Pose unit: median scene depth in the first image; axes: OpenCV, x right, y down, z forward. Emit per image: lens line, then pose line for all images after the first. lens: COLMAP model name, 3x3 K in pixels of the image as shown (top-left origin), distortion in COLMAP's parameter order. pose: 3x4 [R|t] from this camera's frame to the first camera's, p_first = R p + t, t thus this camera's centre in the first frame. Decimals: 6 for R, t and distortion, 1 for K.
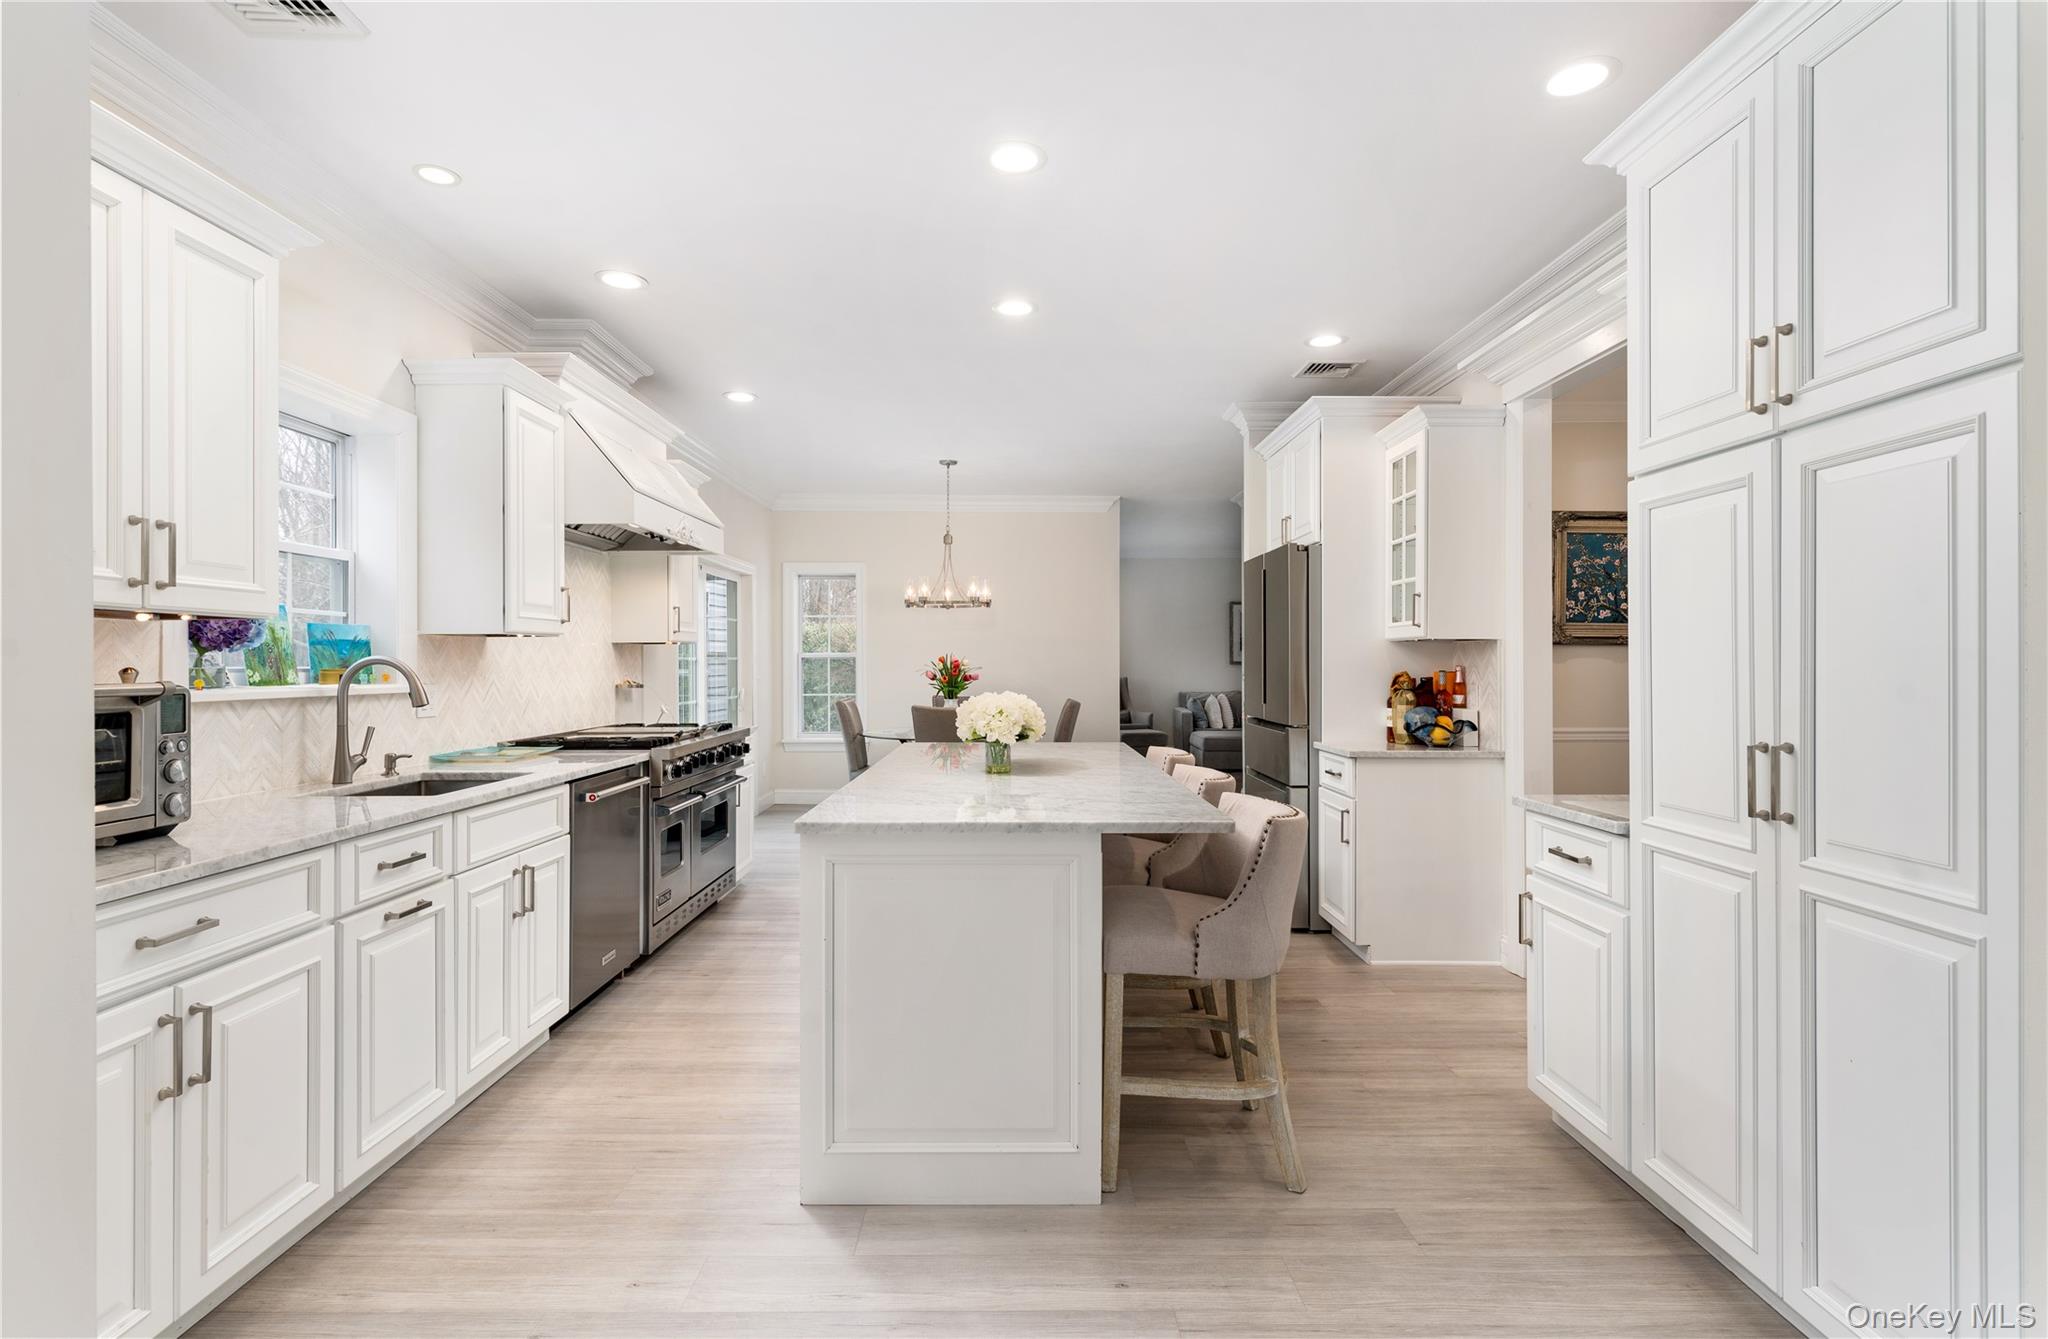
lens RADIAL K [[1025.5, 0, 1023.6], [0, 1025.5, 666.2], [0, 0, 1]] dist [-0.000479, -0.000008]
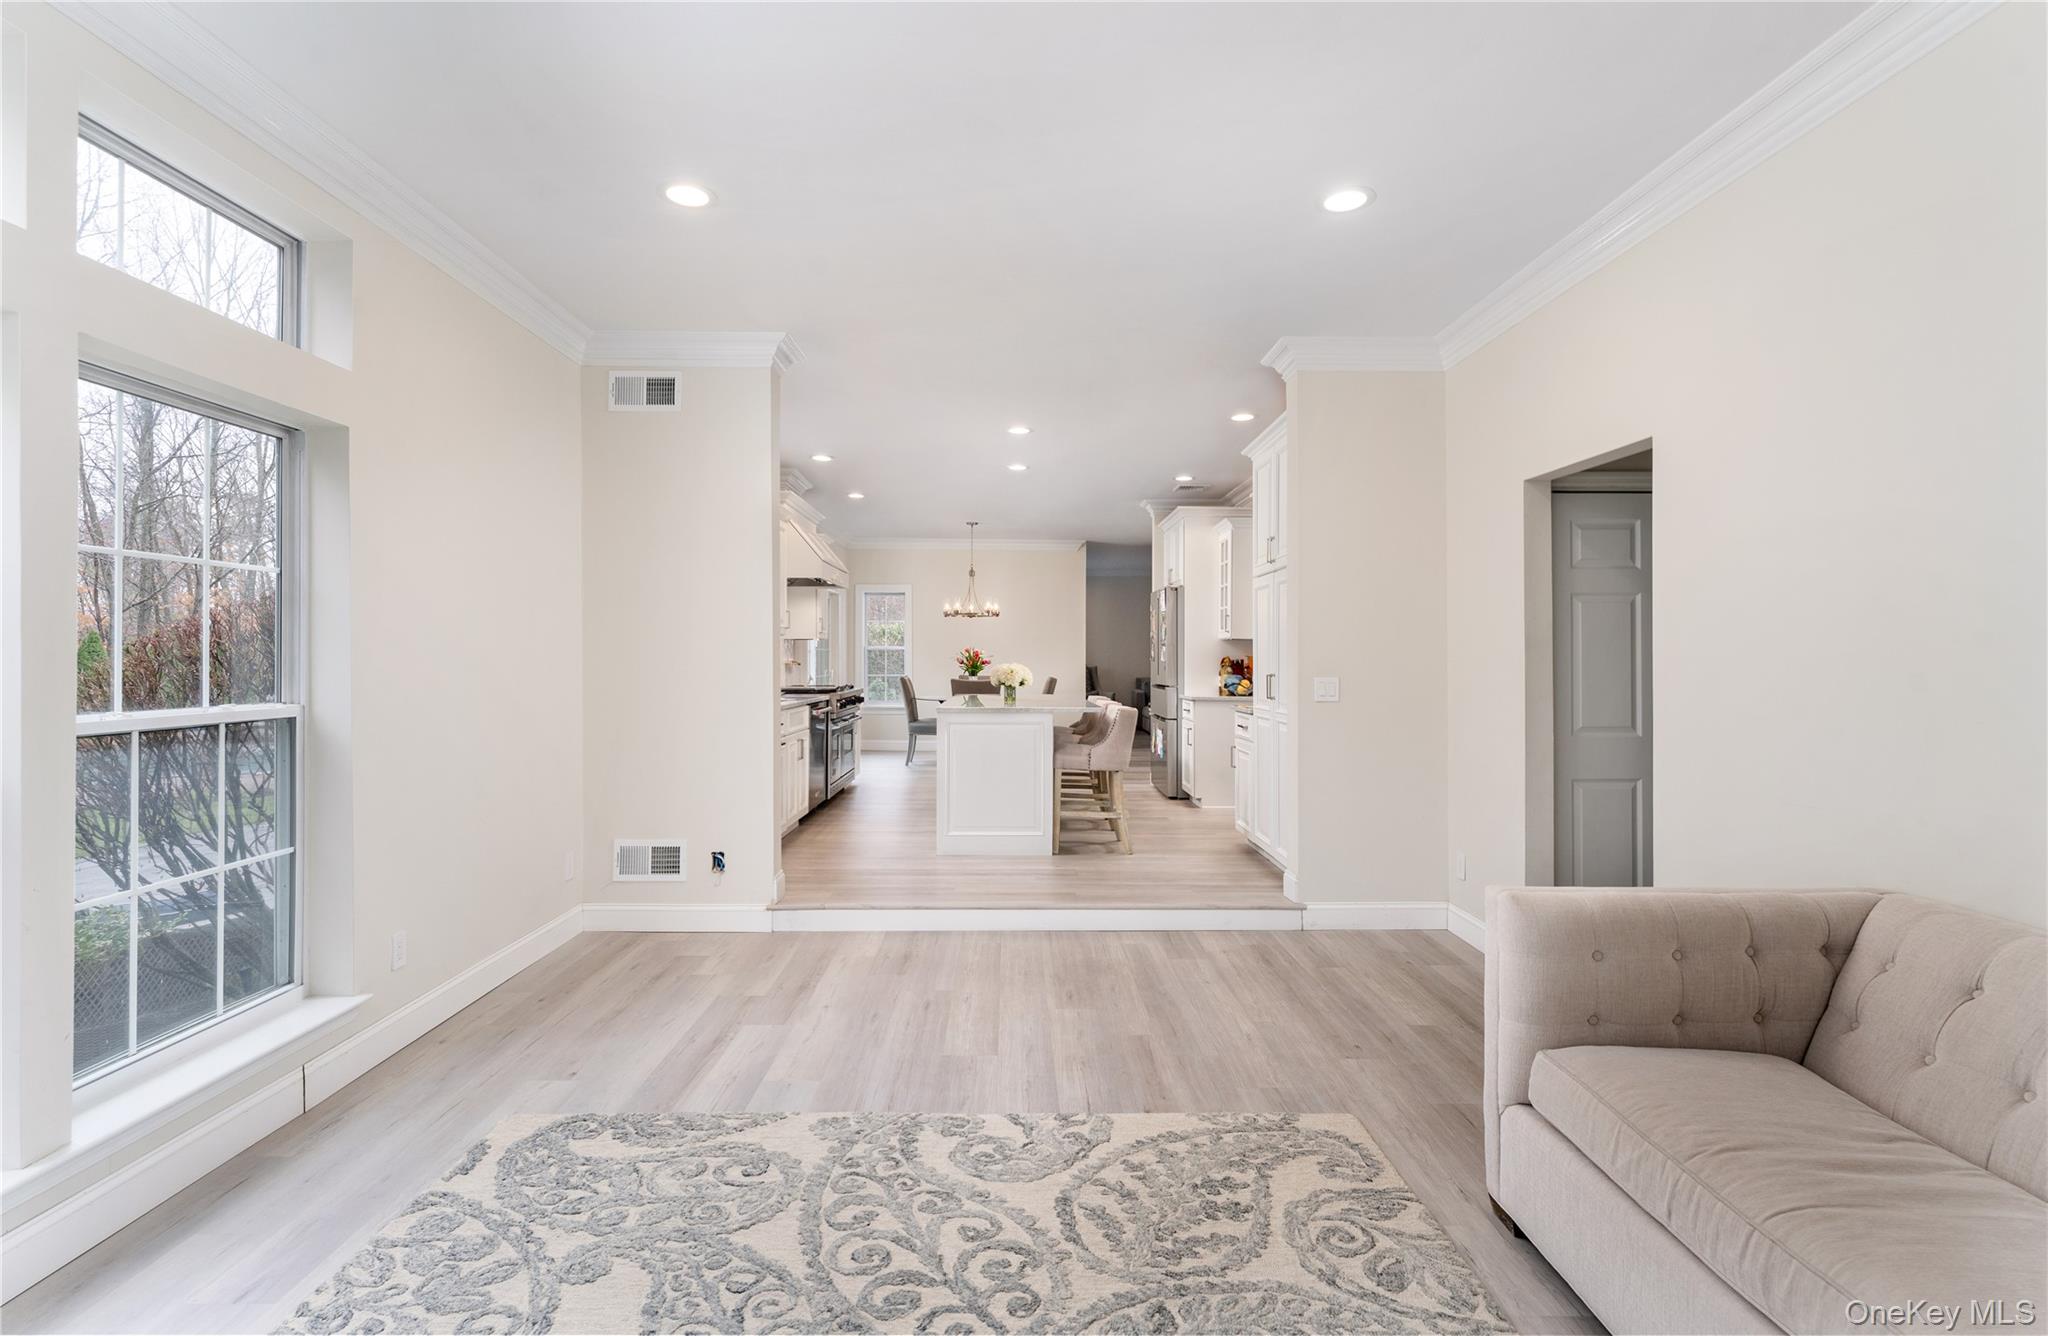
lens RADIAL K [[954.7, 0, 1022.2], [0, 954.7, 660.1], [0, 0, 1]] dist [0.000045, 0.000000]
pose [[0.999979, 0.004099, 0.004956, -0.006741], [-0.004088, 0.999989, -0.002243, 0.016978], [-0.004965, 0.002223, 0.999985, -0.690347]]
